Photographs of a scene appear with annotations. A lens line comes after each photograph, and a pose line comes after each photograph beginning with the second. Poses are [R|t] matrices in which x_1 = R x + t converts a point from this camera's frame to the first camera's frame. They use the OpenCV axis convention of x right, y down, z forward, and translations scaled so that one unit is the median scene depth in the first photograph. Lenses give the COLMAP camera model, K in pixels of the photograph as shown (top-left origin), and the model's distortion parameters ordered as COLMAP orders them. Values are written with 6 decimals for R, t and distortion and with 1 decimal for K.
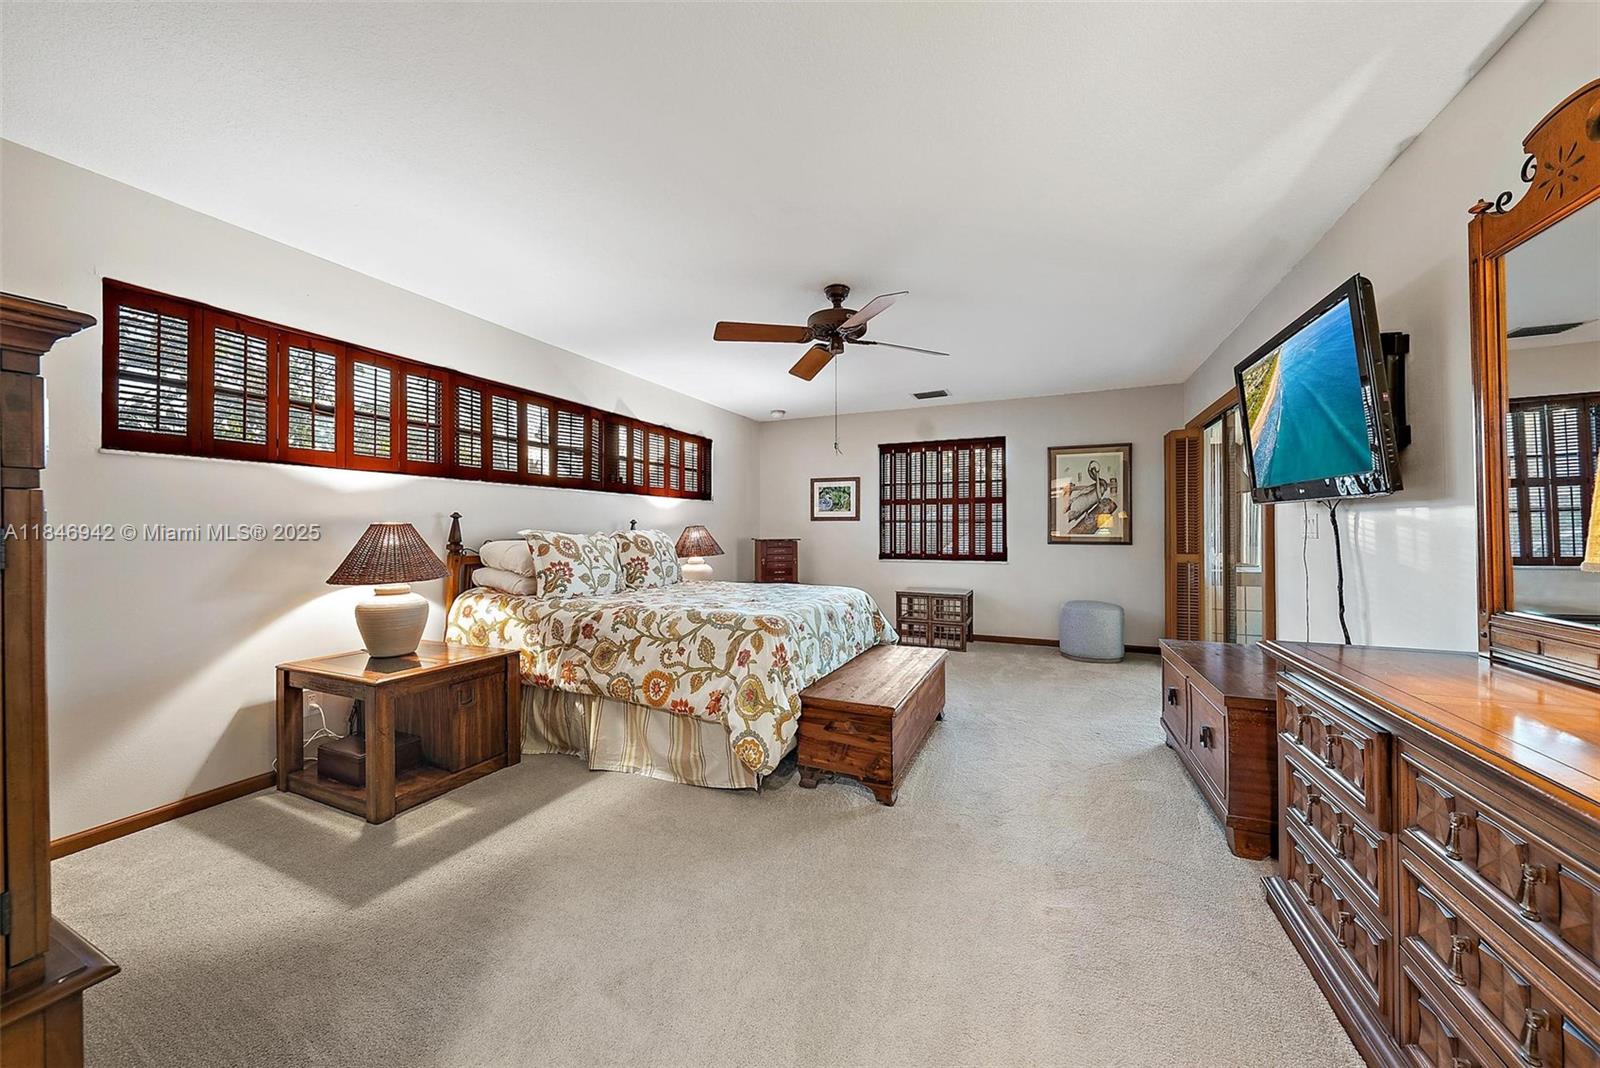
lens RADIAL K [[545.0, 0, 800.0], [0, 545.0, 534.0], [0, 0, 1]] dist [0.000432, 0.000087]
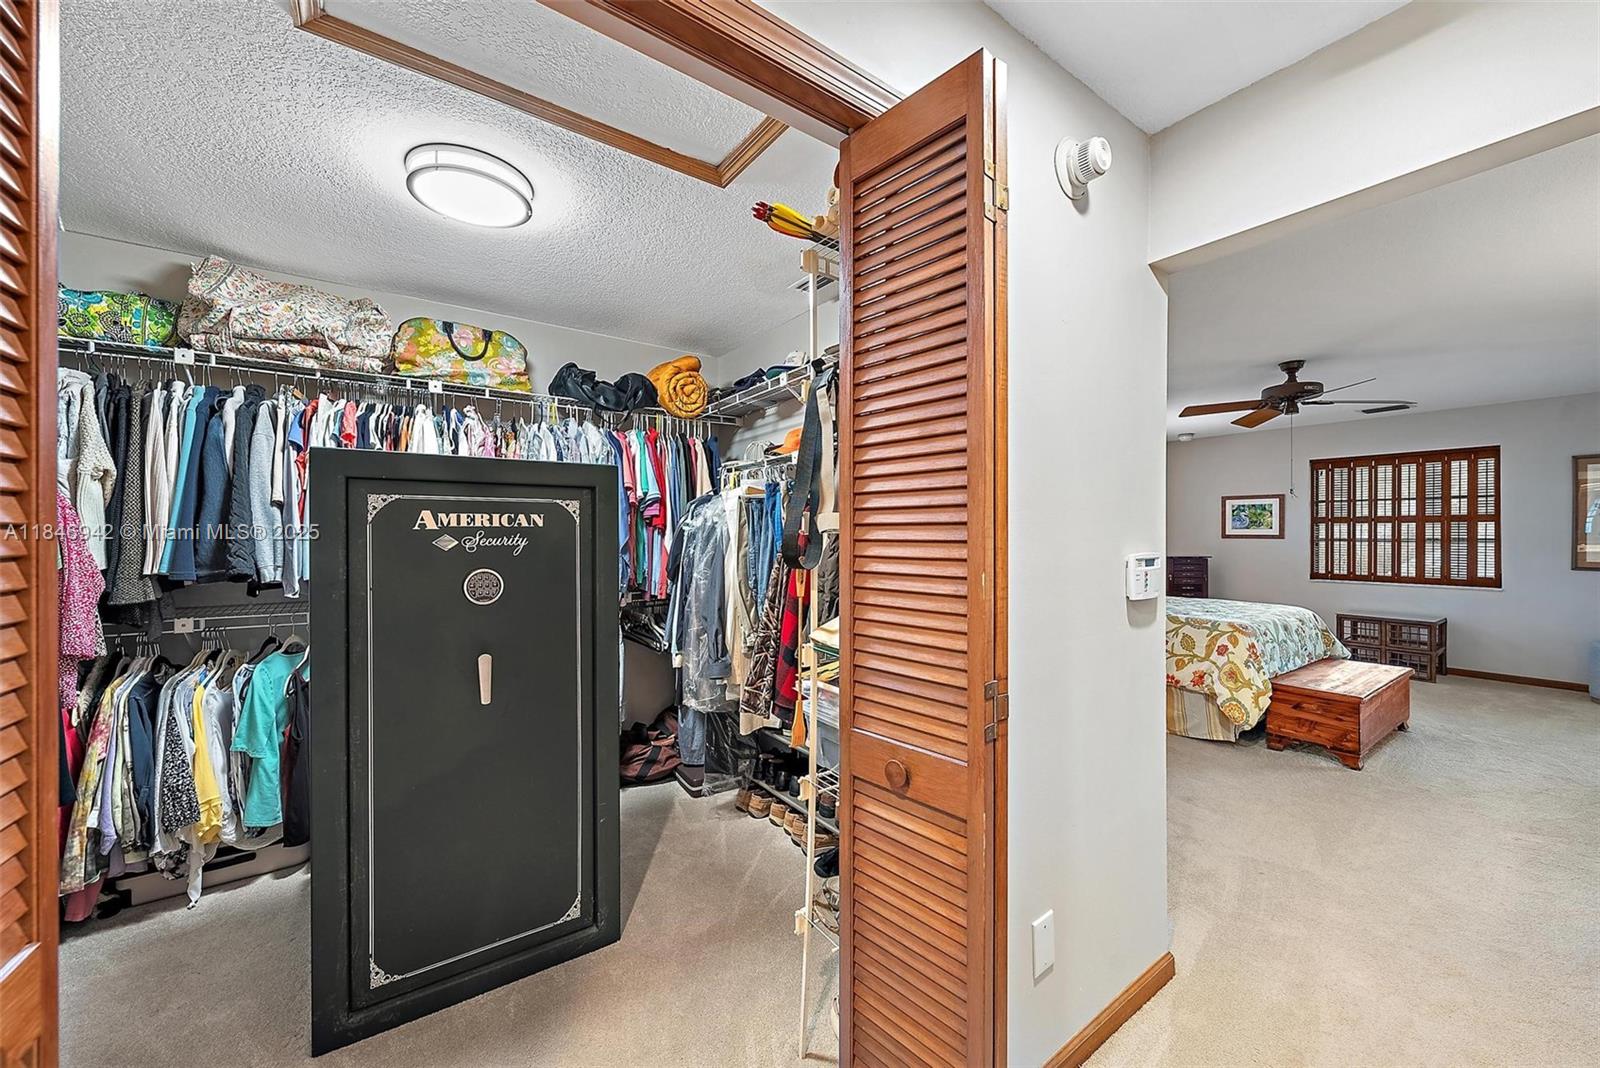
lens RADIAL K [[598.6, 0, 800.0], [0, 598.6, 534.0], [0, 0, 1]] dist [0.000376, 0.000067]
pose [[0.868016, 0.003663, -0.496522, -0.208006], [-0.004290, 0.999991, -0.000122, -0.054591], [0.496517, 0.002236, 0.868024, -0.676717]]
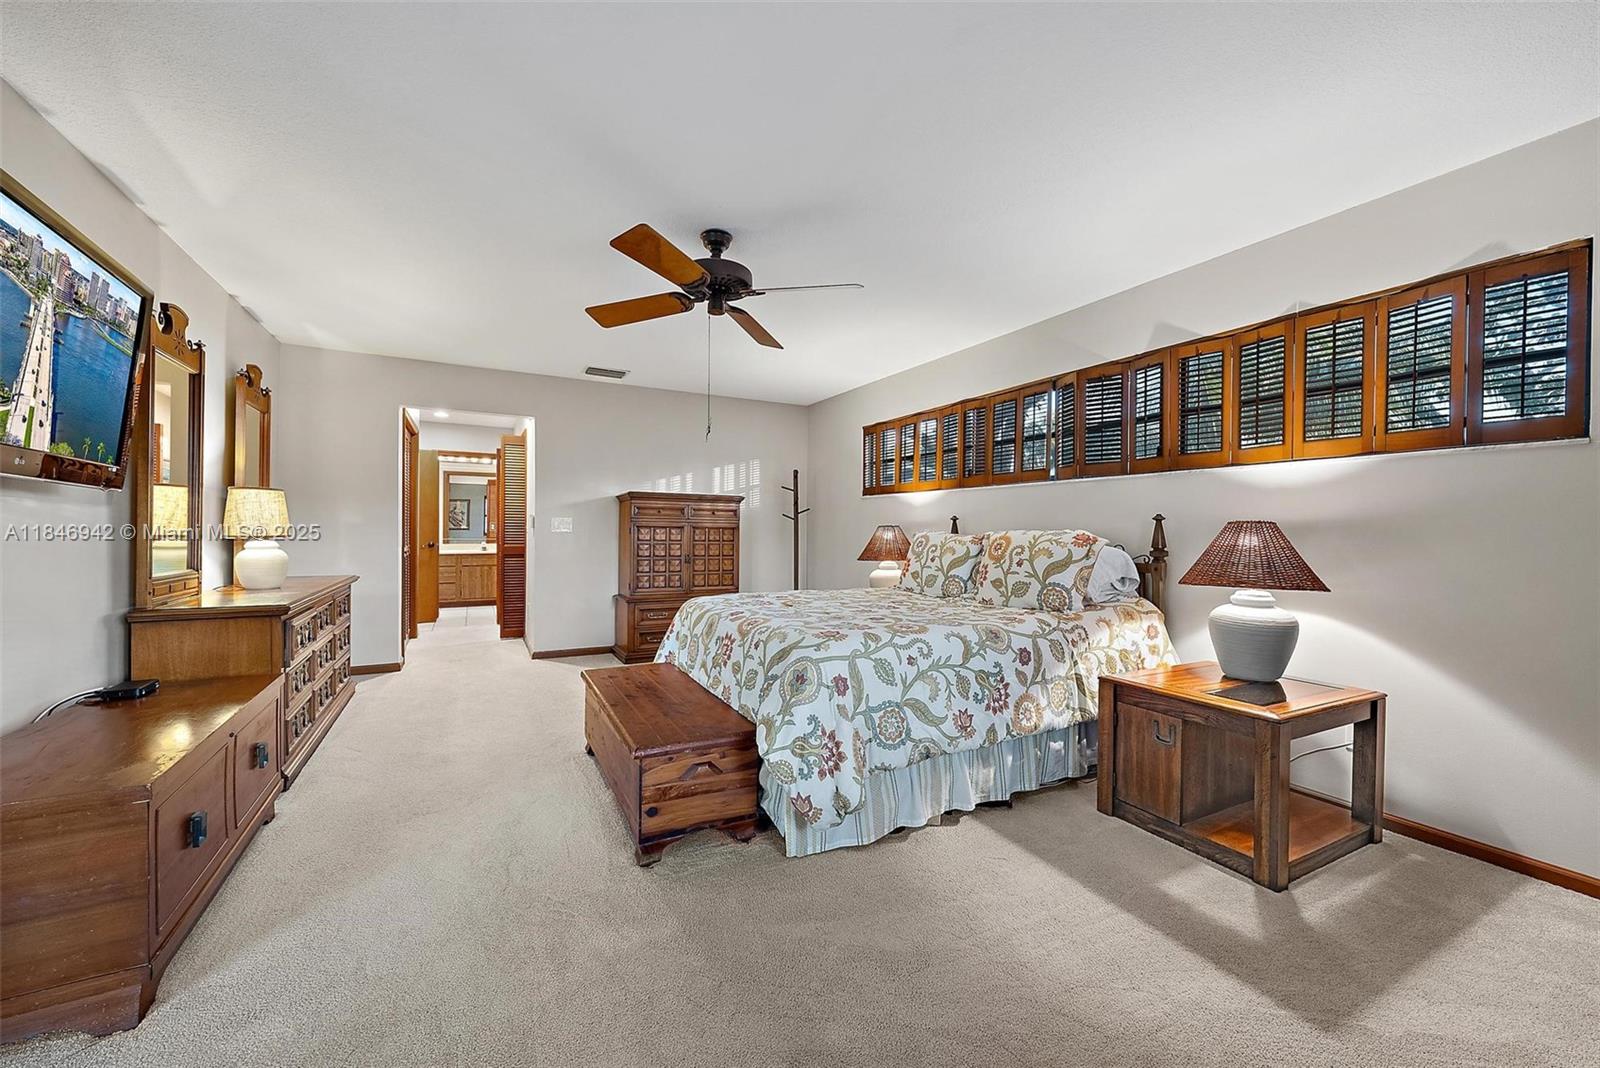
lens RADIAL K [[598.6, 0, 800.0], [0, 598.6, 534.0], [0, 0, 1]] dist [0.000376, 0.000067]
pose [[-0.597575, 0.008394, -0.801769, 0.498402], [-0.005606, 0.999877, 0.014647, -0.011174], [0.801793, 0.013247, -0.597455, 1.129739]]
